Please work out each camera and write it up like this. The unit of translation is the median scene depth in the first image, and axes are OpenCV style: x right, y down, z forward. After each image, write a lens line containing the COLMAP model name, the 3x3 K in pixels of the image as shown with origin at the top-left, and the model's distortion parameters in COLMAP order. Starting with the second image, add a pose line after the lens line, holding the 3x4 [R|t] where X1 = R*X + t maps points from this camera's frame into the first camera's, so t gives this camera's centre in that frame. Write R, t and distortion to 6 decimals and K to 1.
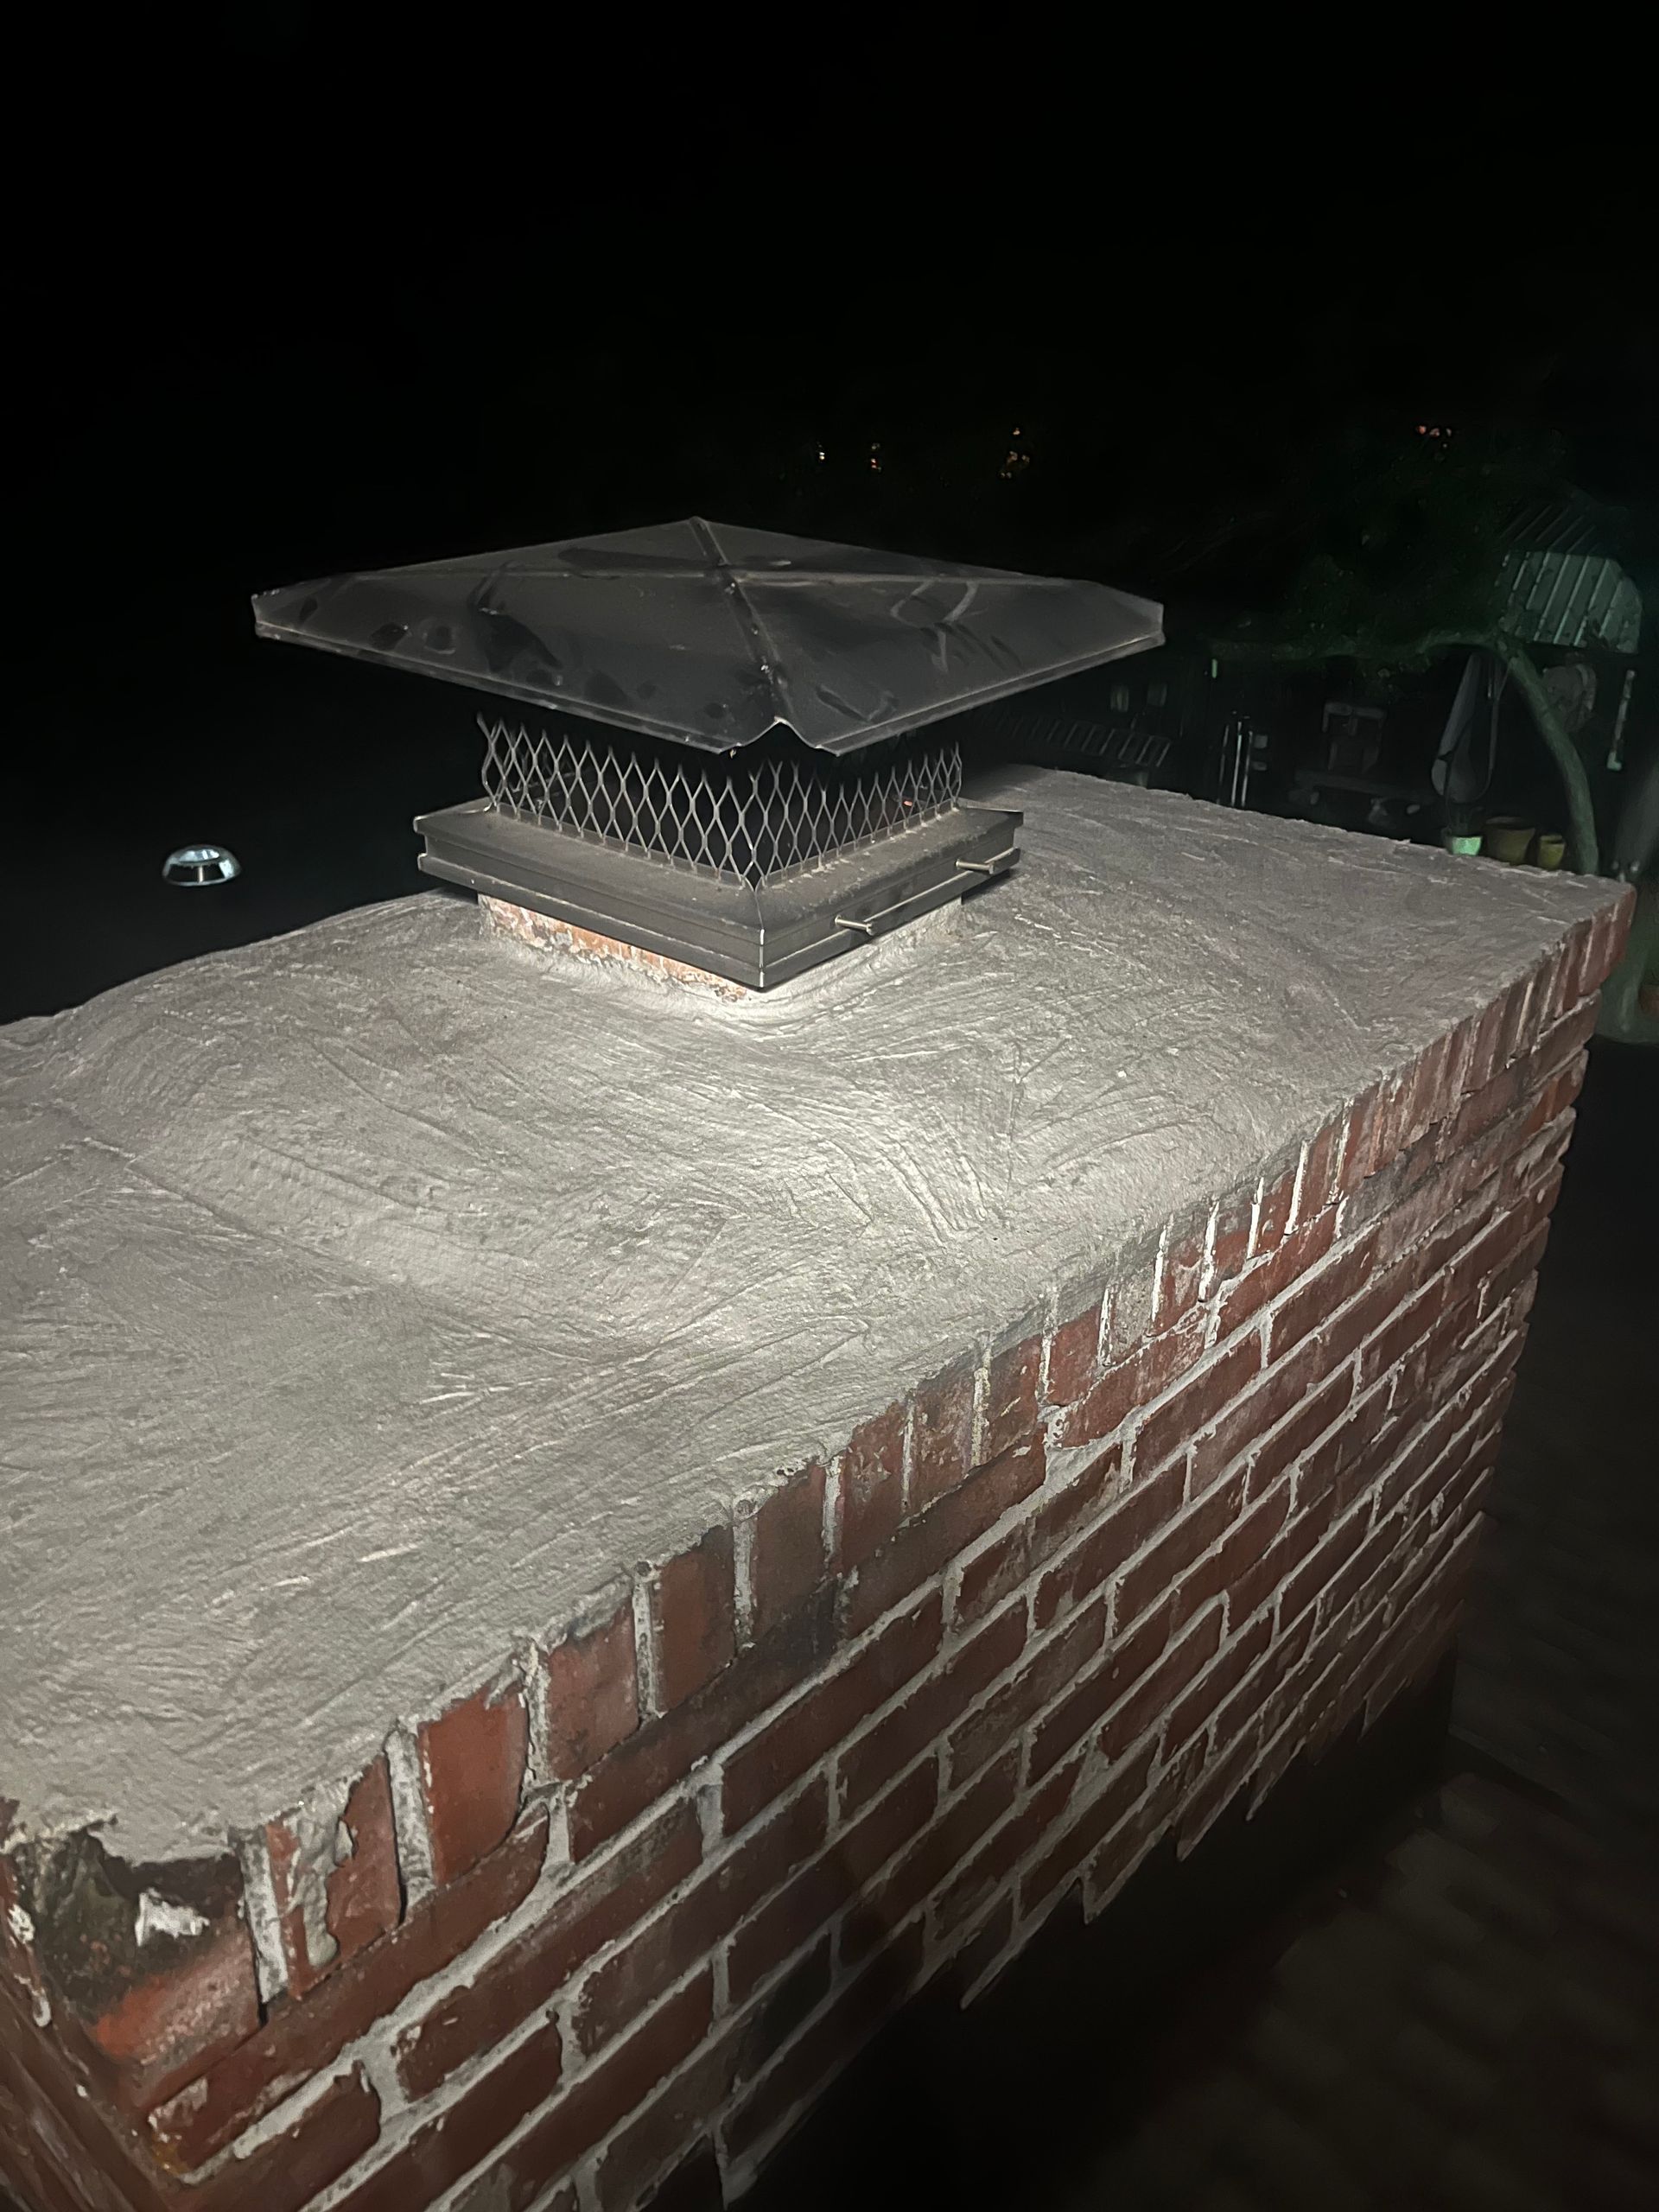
lens RADIAL K [[1677.6, 0, 829.5], [0, 1677.6, 1106.0], [0, 0, 1]] dist [0.073781, -0.085563]
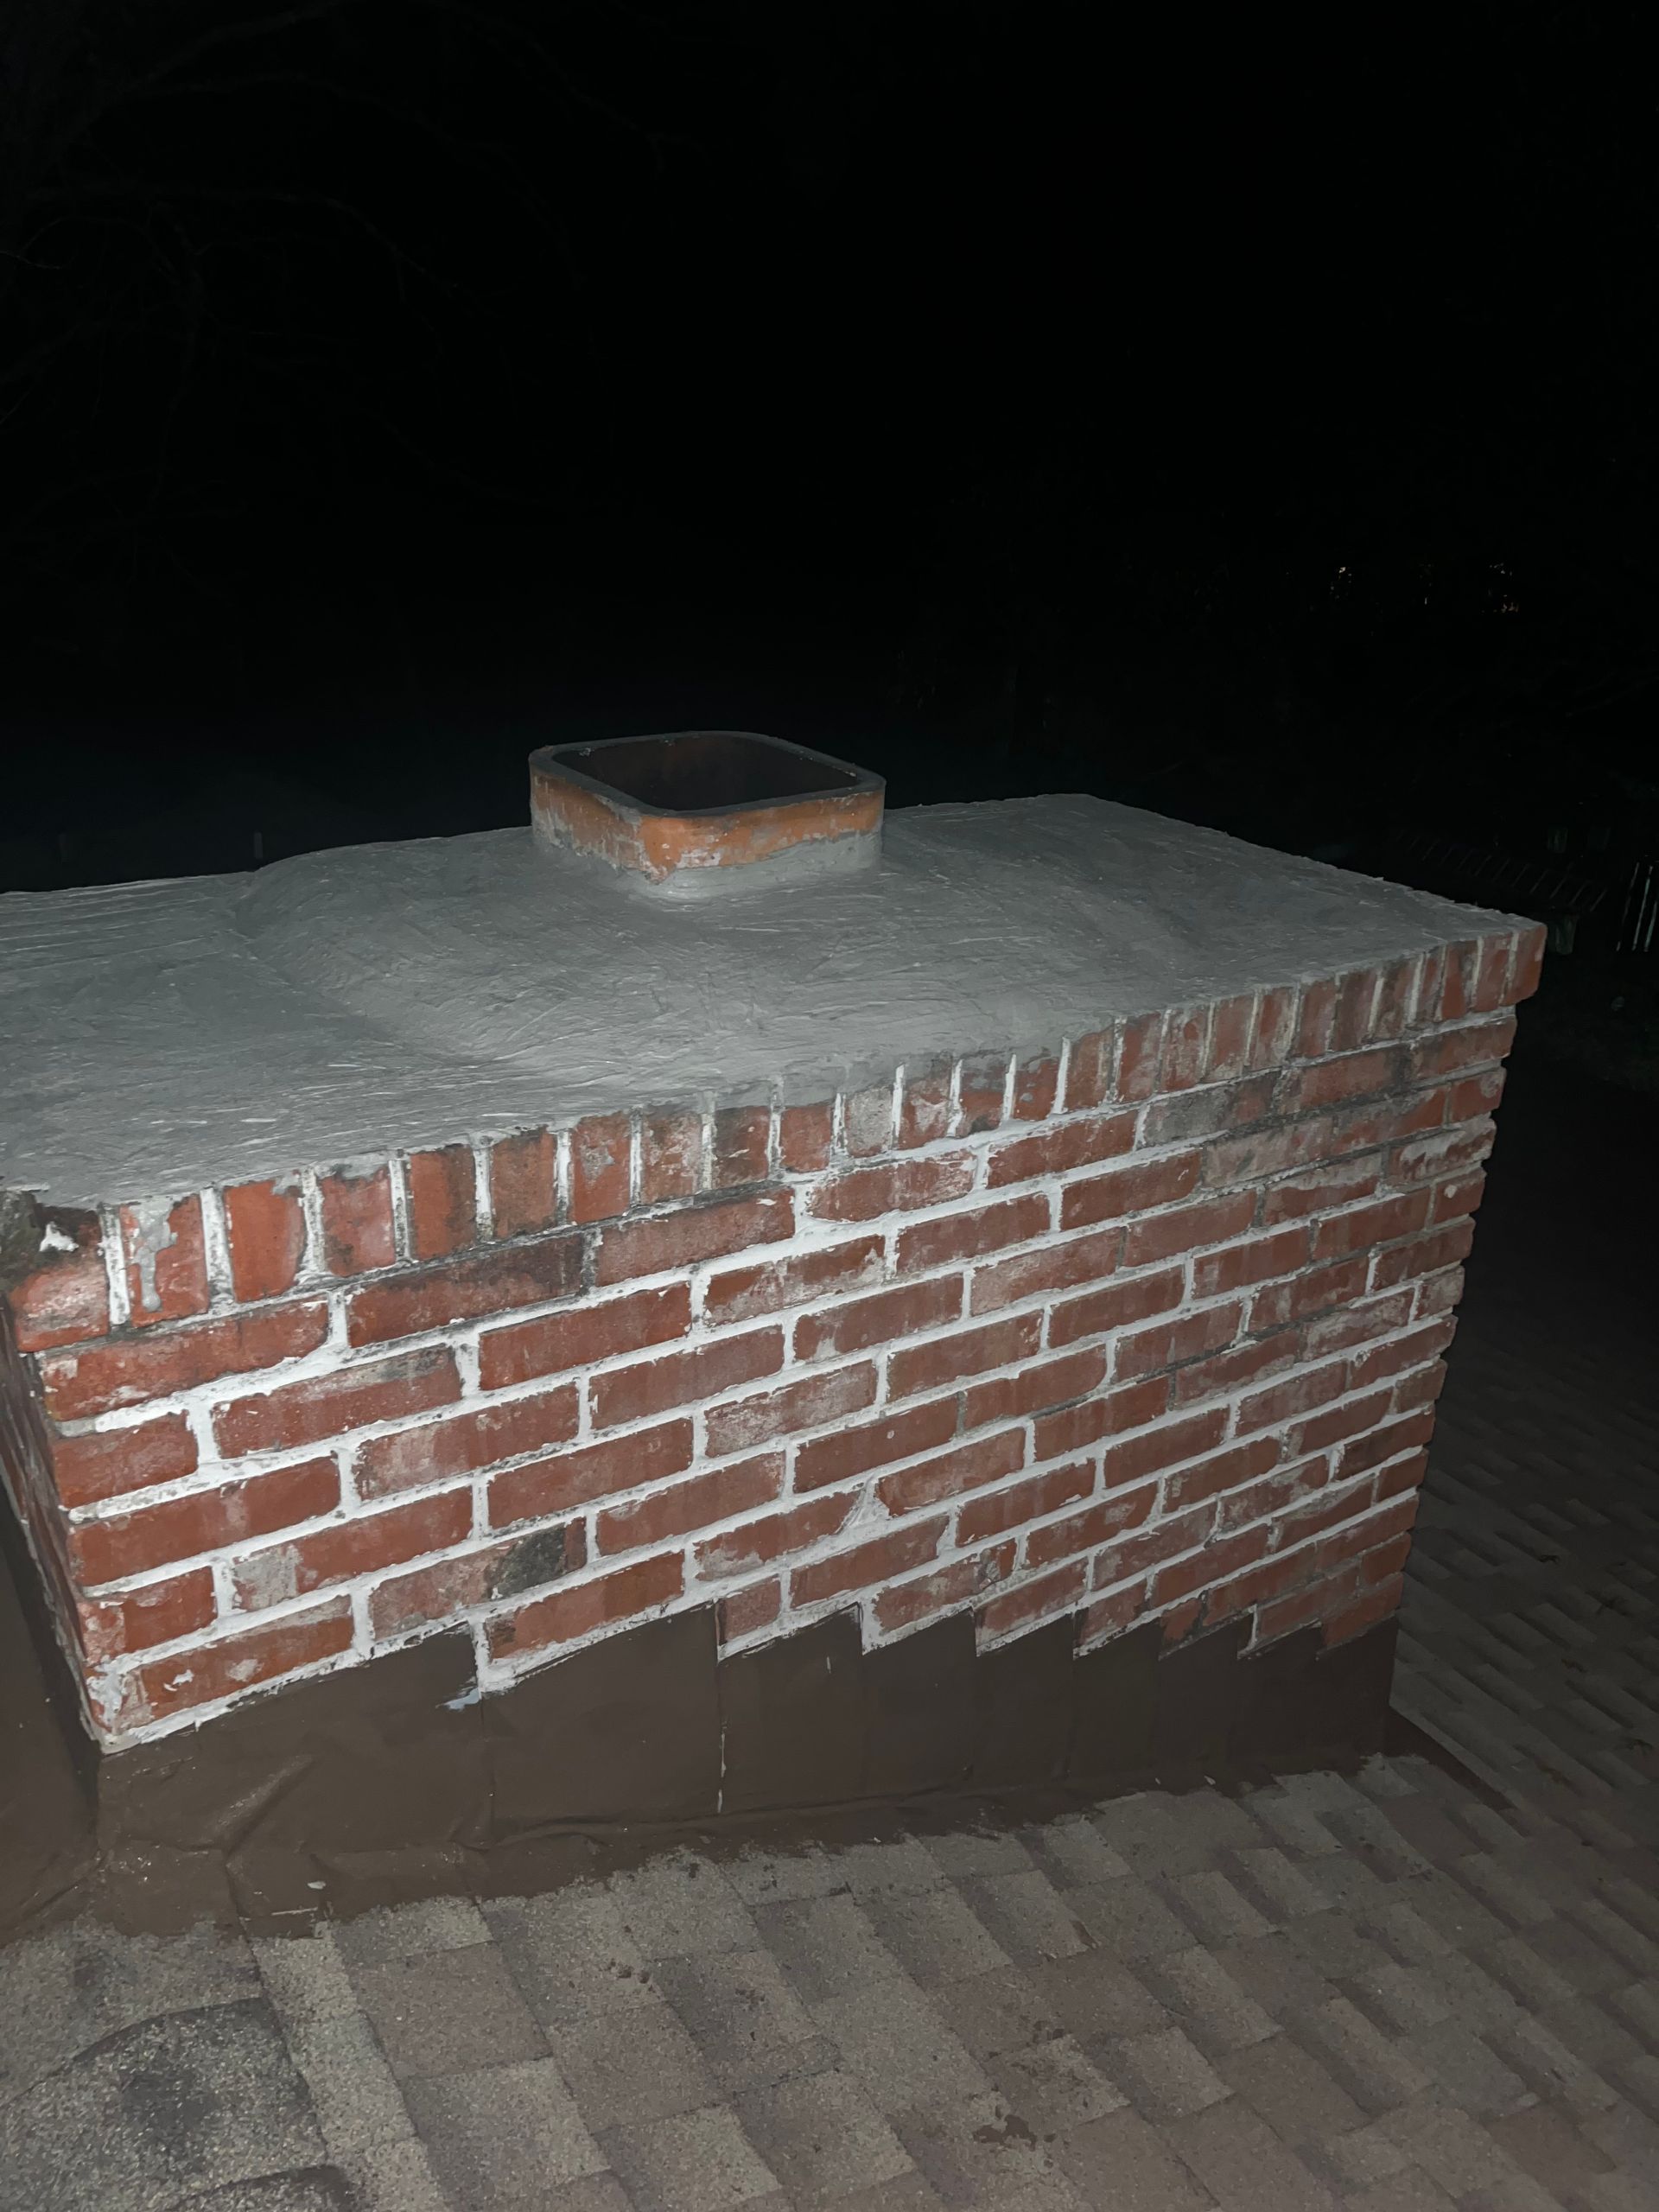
lens RADIAL K [[1653.5, 0, 829.6], [0, 1653.5, 1063.7], [0, 0, 1]] dist [0.054481, -0.001518]
pose [[0.966268, 0.120945, -0.227373, 0.423377], [-0.137817, 0.988651, -0.059793, 0.151426], [0.217561, 0.089112, 0.971970, -0.307463]]
